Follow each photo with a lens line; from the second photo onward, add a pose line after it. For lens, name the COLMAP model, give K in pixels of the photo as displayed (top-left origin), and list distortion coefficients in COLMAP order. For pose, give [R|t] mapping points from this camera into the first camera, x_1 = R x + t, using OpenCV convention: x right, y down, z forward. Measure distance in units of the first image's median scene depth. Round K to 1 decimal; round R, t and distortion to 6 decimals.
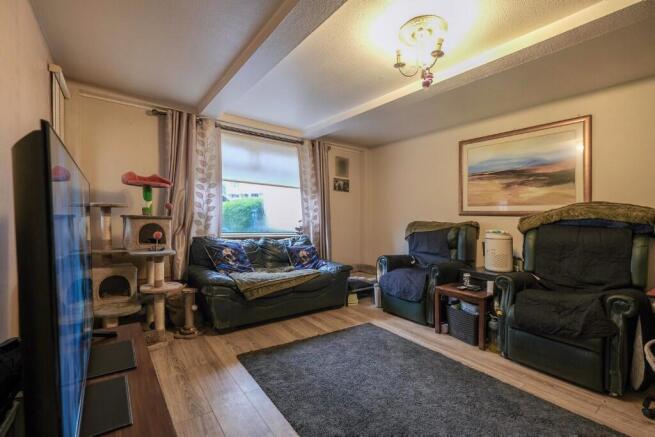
lens RADIAL K [[288.7, 0, 325.5], [0, 288.7, 220.6], [0, 0, 1]] dist [0.001494, -0.000037]
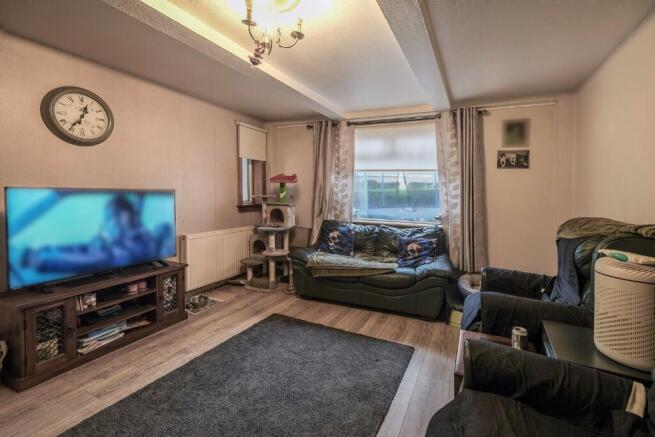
lens RADIAL K [[285.6, 0, 327.6], [0, 285.6, 207.6], [0, 0, 1]] dist [0.000091, -0.000027]
pose [[0.501458, 0.029215, -0.864688, 0.676349], [-0.012010, 0.999568, 0.026807, -0.032429], [0.865098, -0.003057, 0.501593, 0.424433]]
